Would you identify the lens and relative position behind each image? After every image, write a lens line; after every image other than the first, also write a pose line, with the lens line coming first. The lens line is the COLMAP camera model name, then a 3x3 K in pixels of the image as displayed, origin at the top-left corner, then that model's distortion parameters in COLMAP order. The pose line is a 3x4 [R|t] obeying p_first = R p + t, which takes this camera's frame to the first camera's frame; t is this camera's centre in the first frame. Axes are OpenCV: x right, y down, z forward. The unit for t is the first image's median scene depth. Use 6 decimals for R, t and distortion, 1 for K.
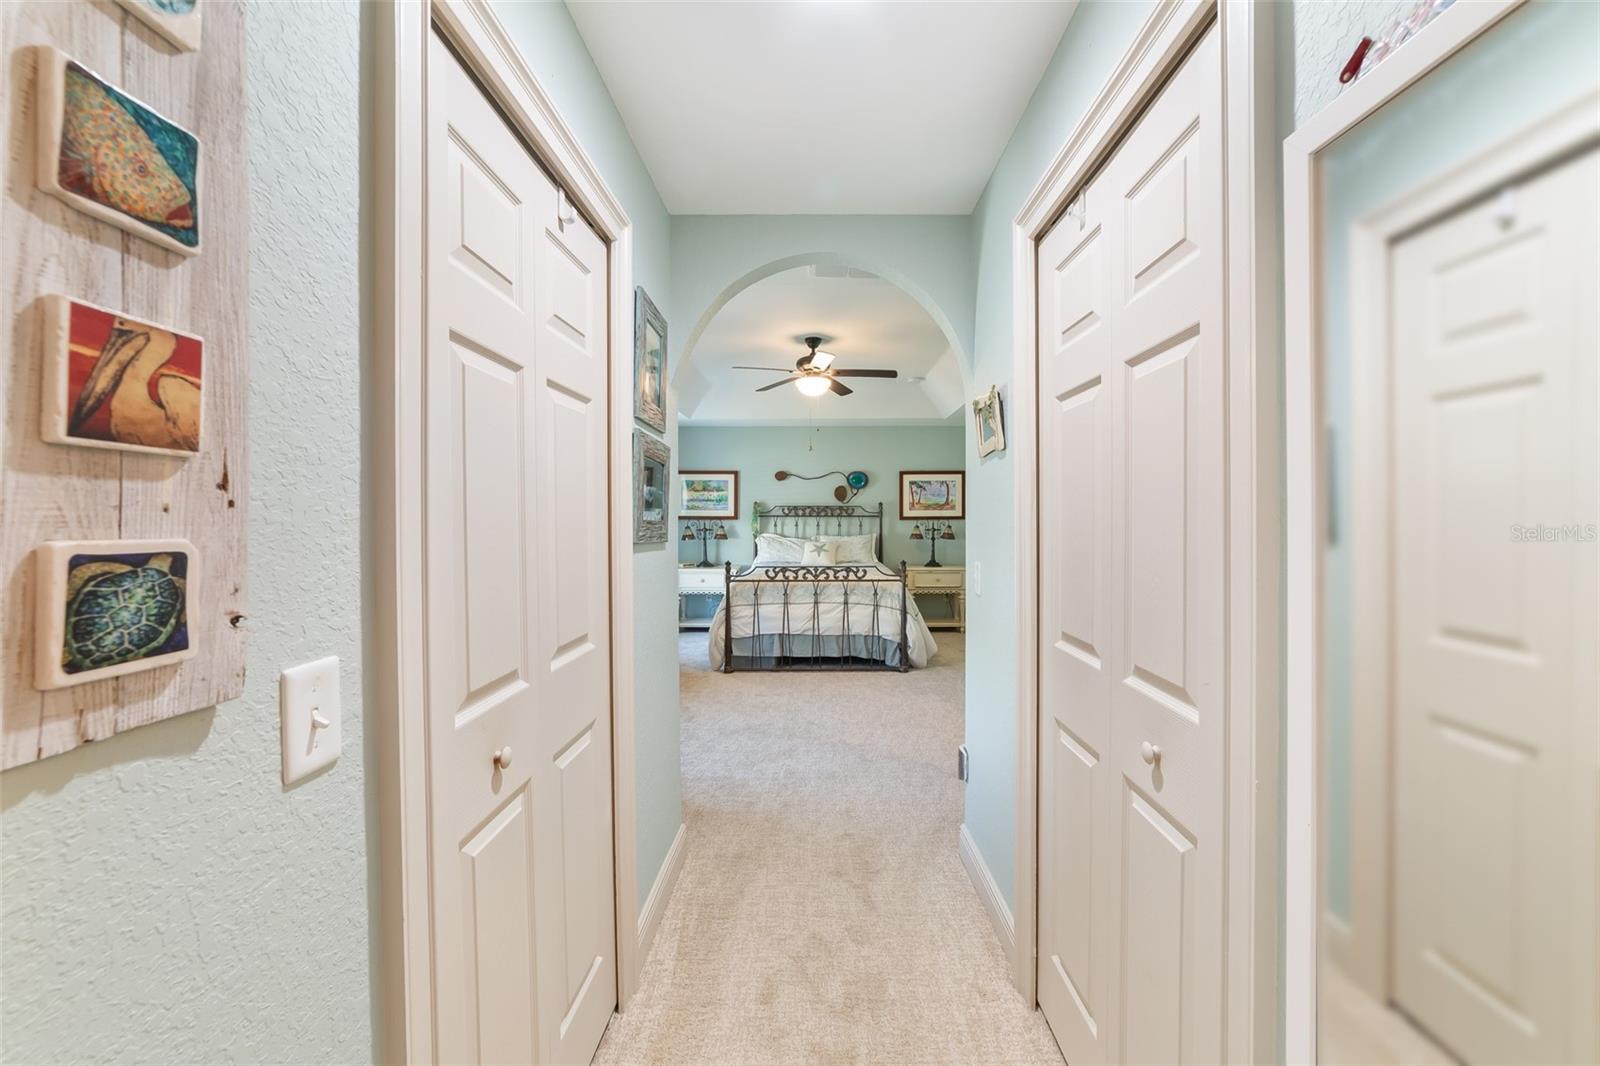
lens RADIAL K [[620.4, 0, 822.4], [0, 620.4, 533.3], [0, 0, 1]] dist [-0.031797, 0.000153]
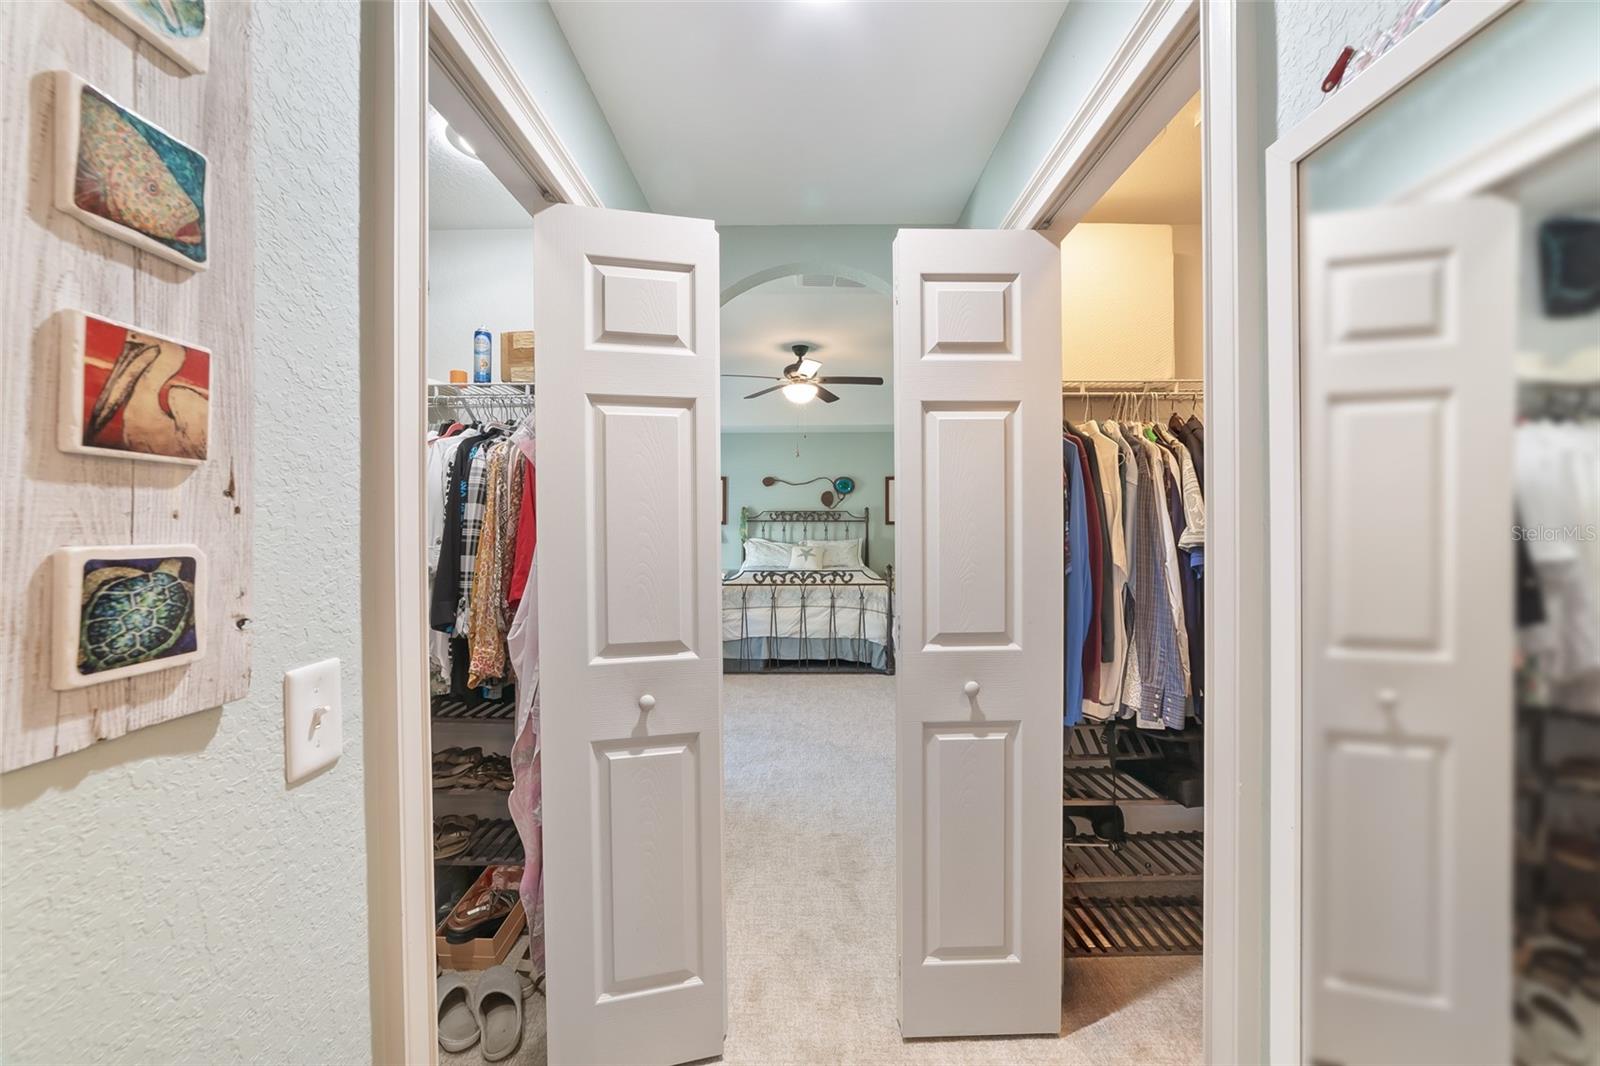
lens RADIAL K [[615.8, 0, 798.1], [0, 615.8, 543.0], [0, 0, 1]] dist [-0.017496, 0.000152]
pose [[0.999835, -0.000837, -0.018127, -0.000669], [0.000987, 0.999966, 0.008232, -0.000309], [0.018119, -0.008248, 0.999802, -0.020708]]
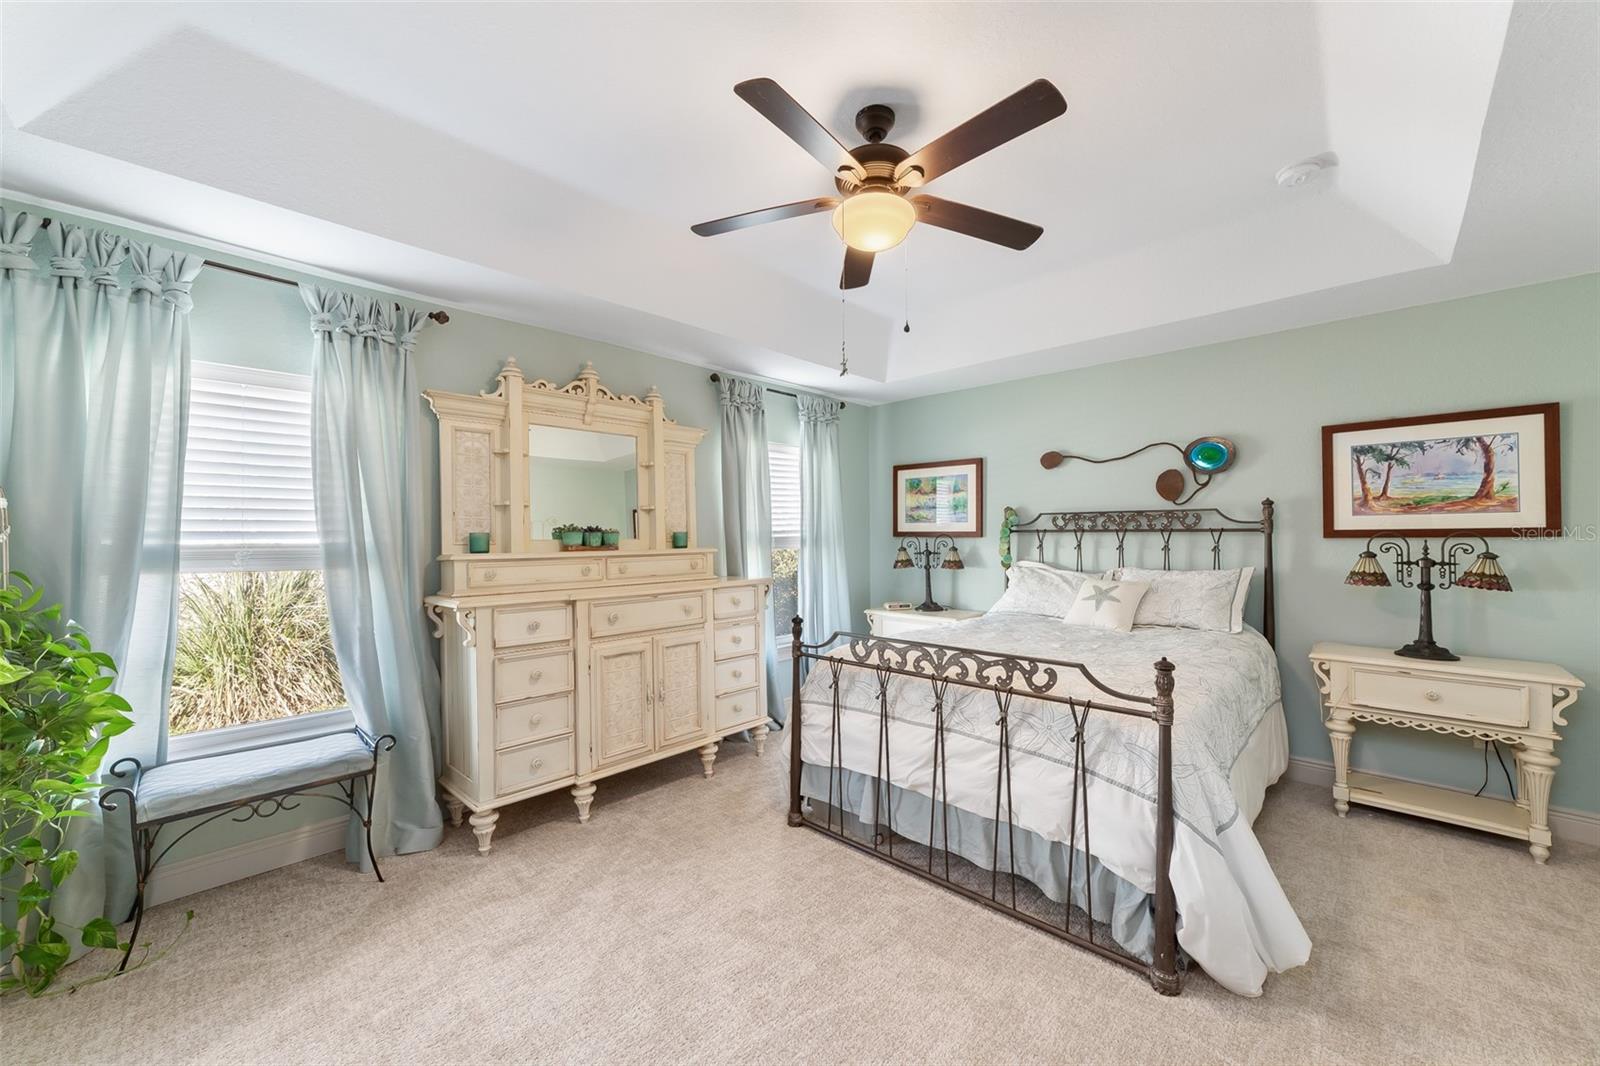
lens RADIAL K [[615.8, 0, 798.1], [0, 615.8, 543.0], [0, 0, 1]] dist [-0.017496, 0.000152]
pose [[0.722012, 0.006245, -0.691852, 0.506299], [-0.013757, 0.999891, -0.005332, -0.035618], [0.691744, 0.013368, 0.722019, 1.445526]]
